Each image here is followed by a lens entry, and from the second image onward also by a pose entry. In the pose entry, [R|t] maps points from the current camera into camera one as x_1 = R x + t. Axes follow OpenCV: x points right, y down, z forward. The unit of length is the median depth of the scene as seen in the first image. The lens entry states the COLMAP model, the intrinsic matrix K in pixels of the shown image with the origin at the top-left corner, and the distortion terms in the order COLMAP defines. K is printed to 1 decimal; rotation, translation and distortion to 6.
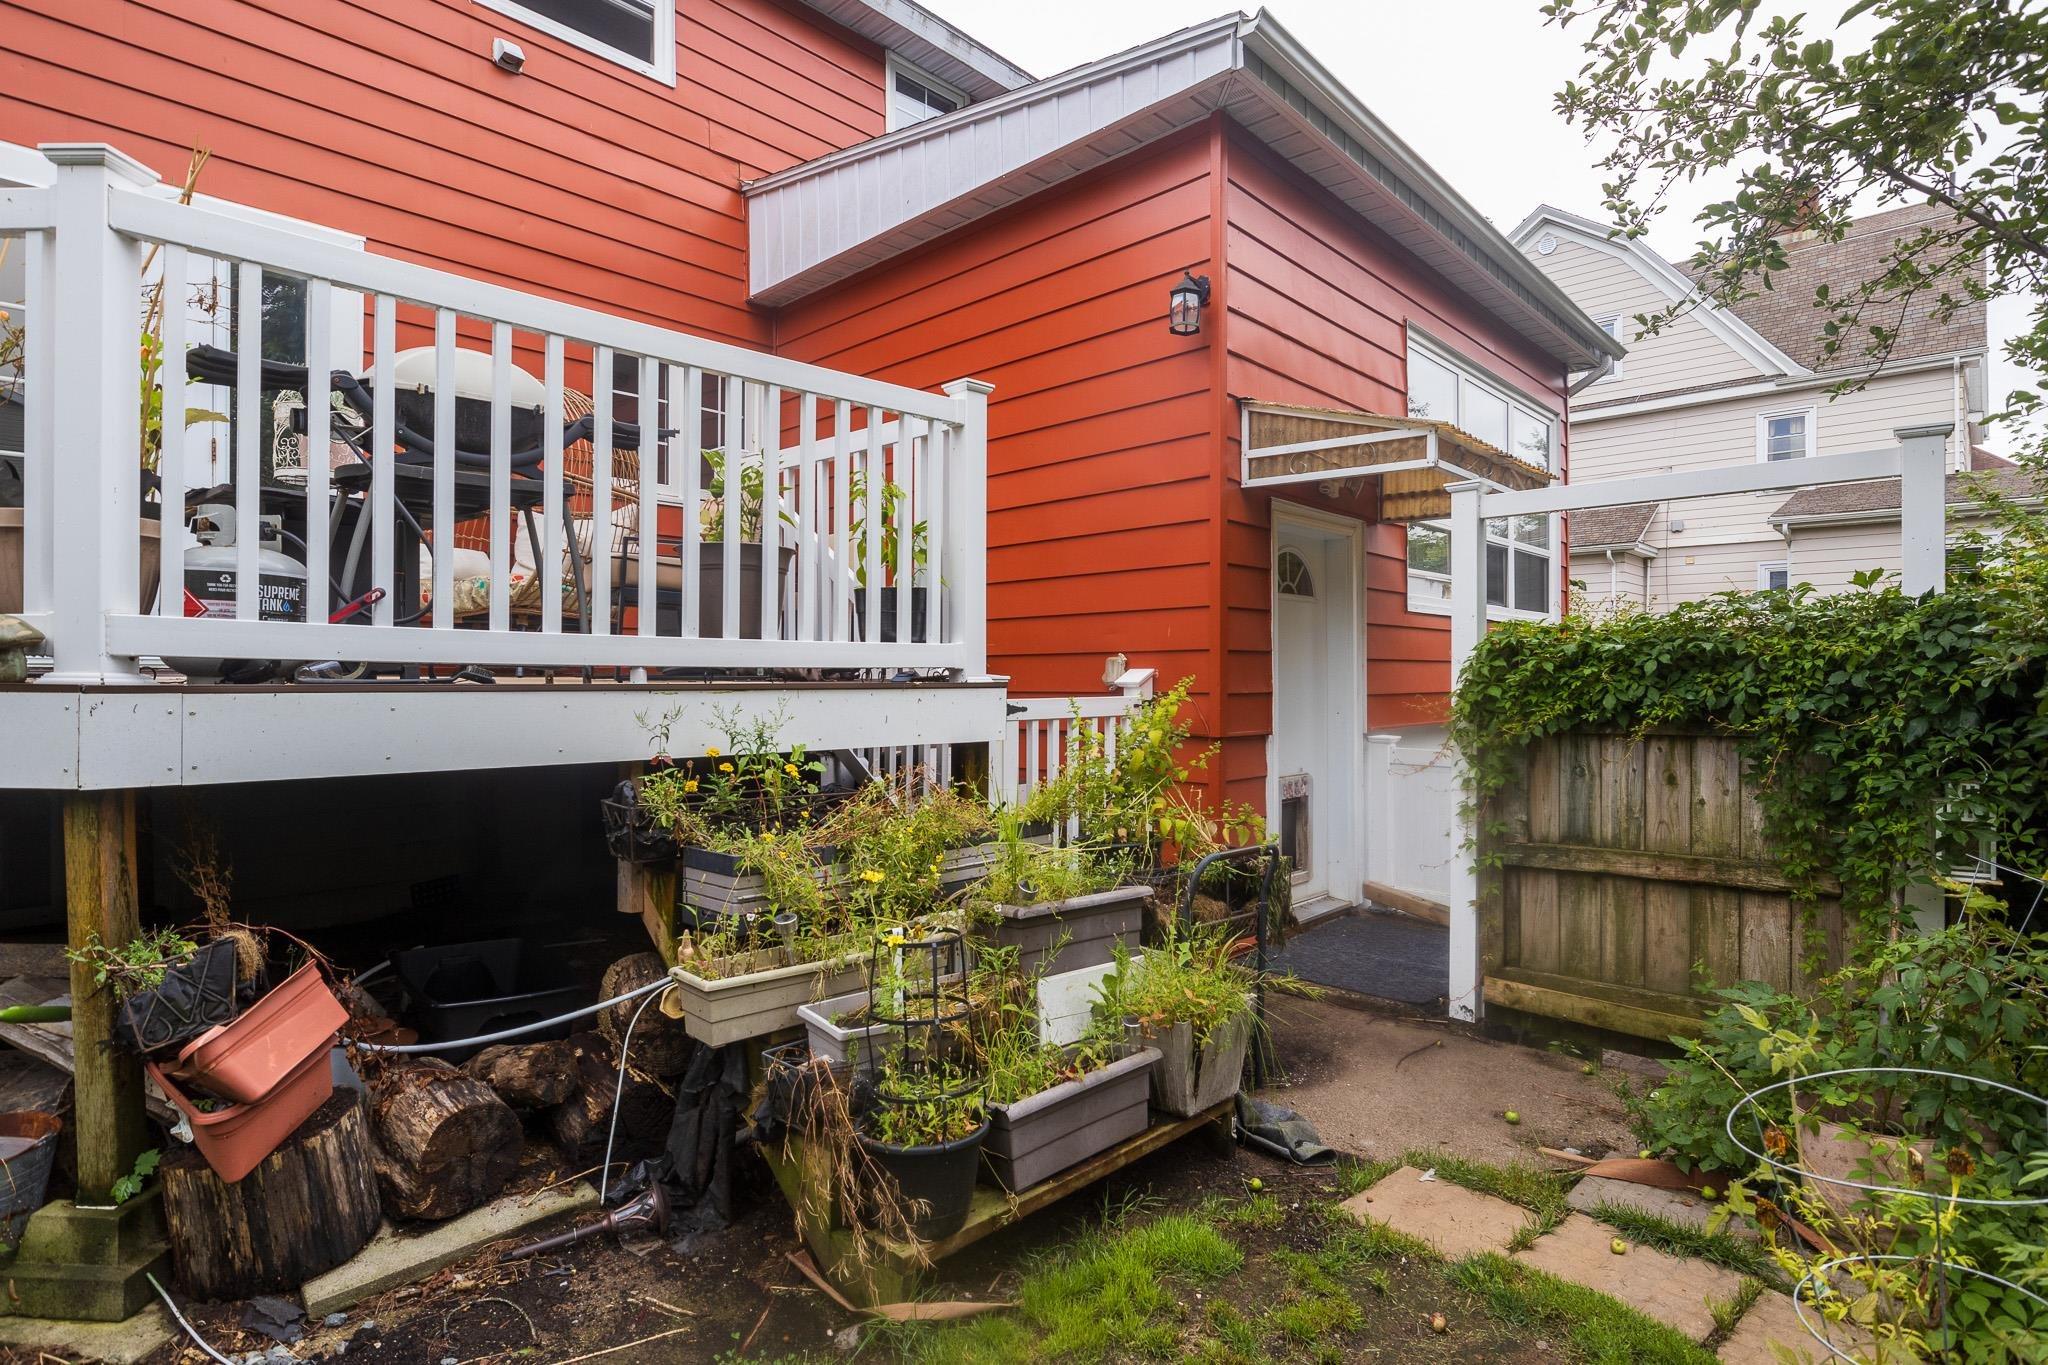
lens RADIAL K [[1032.3, 0, 1039.8], [0, 1032.3, 672.5], [0, 0, 1]] dist [-0.009791, -0.000647]
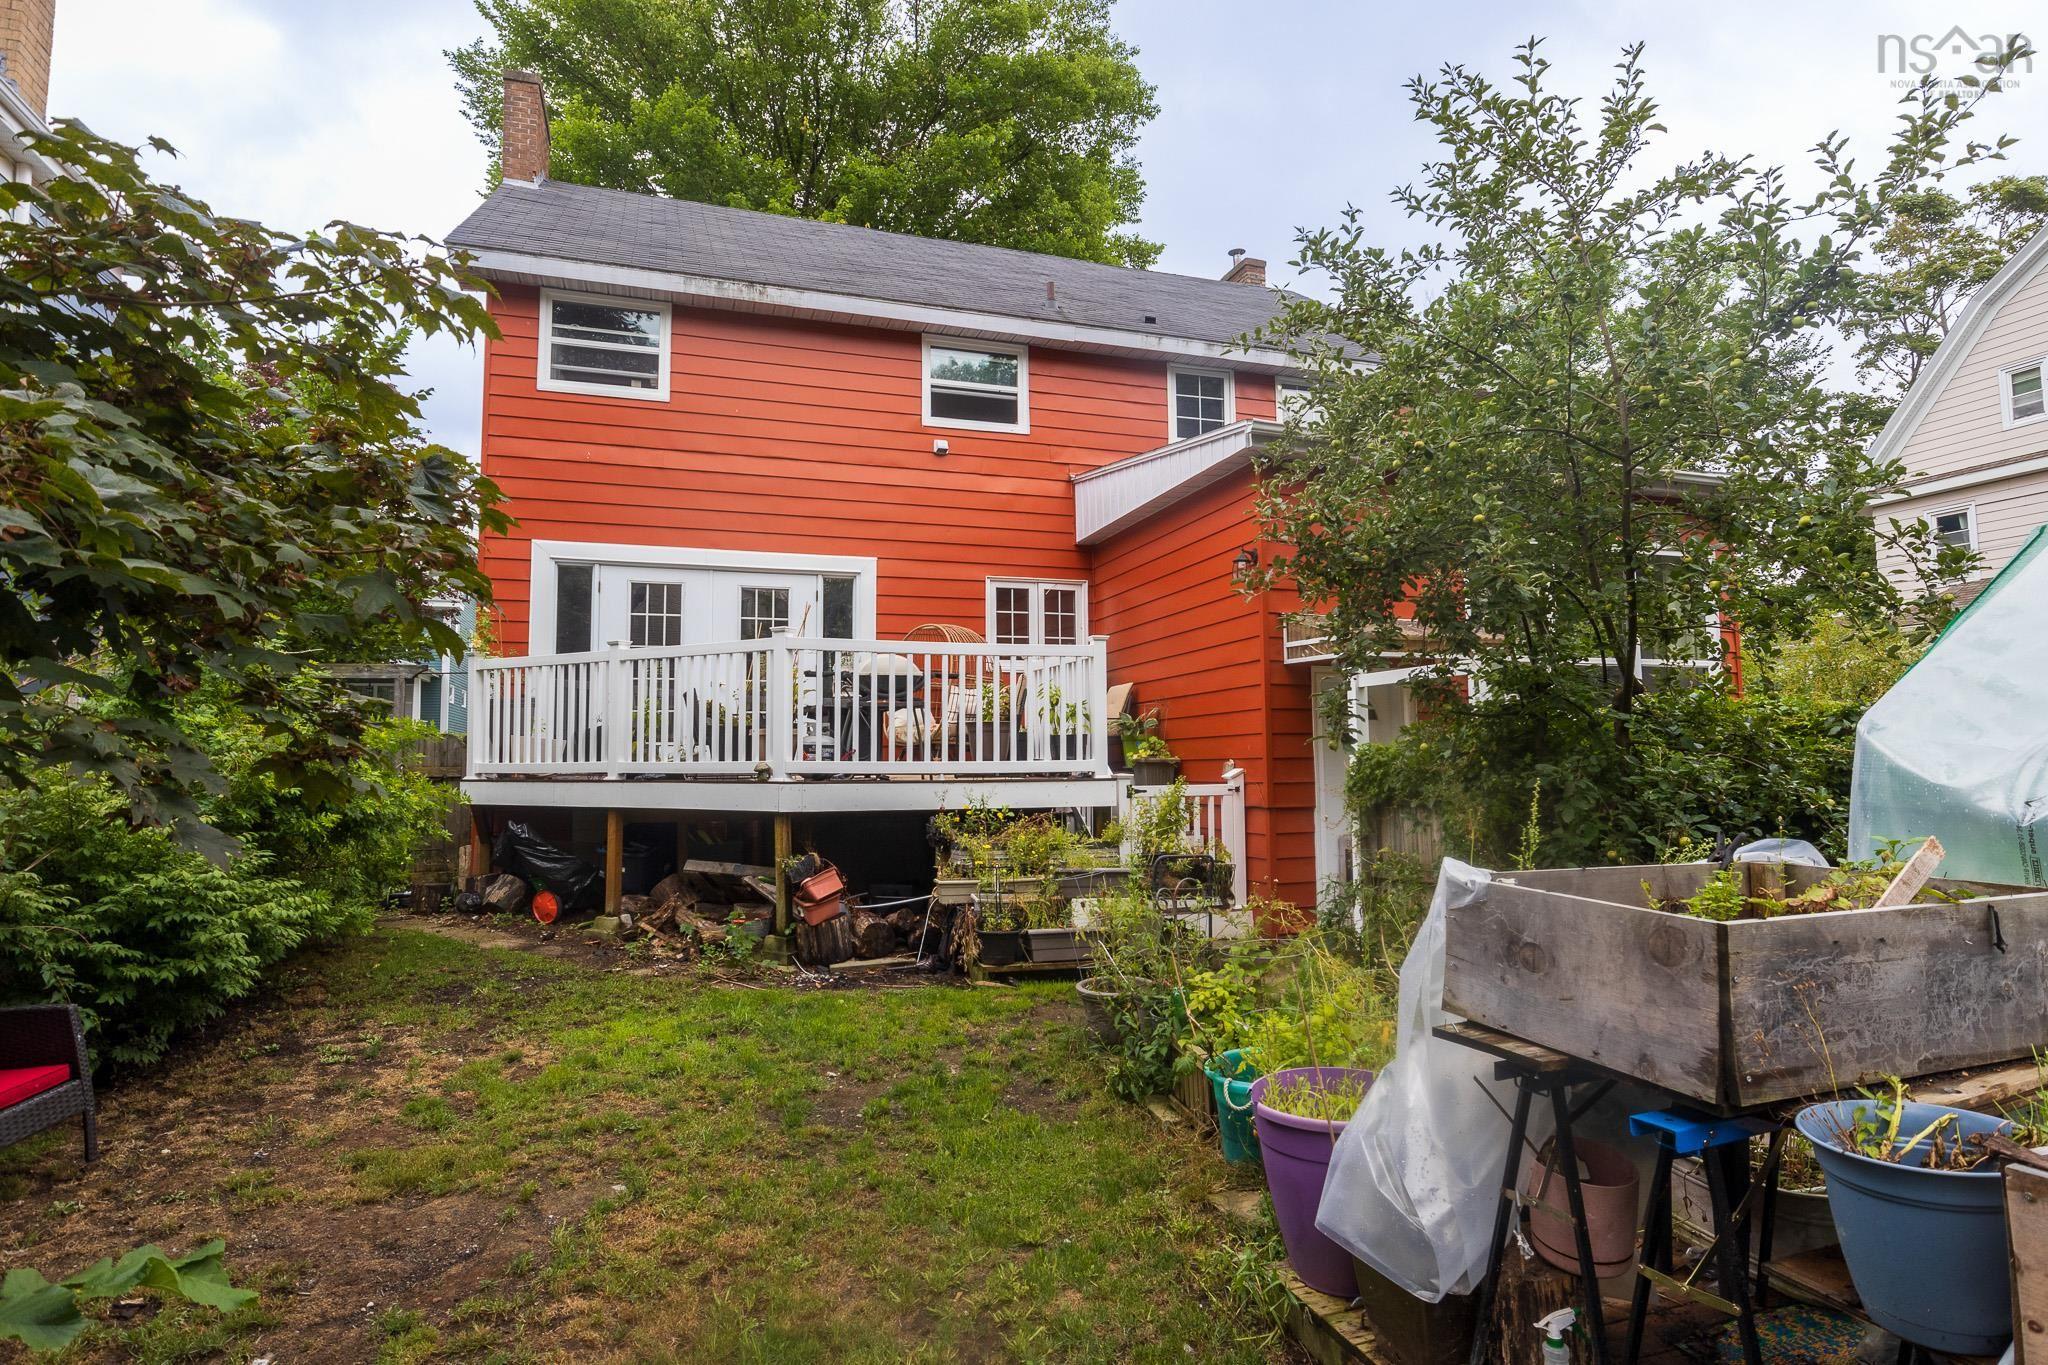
lens RADIAL K [[1032.3, 0, 1019.5], [0, 1032.3, 692.0], [0, 0, 1]] dist [-0.009791, -0.000647]
pose [[0.876293, -0.040771, -0.480051, 1.016804], [0.010516, 0.997794, -0.065549, -0.037036], [0.481665, 0.052392, 0.874788, -1.165002]]
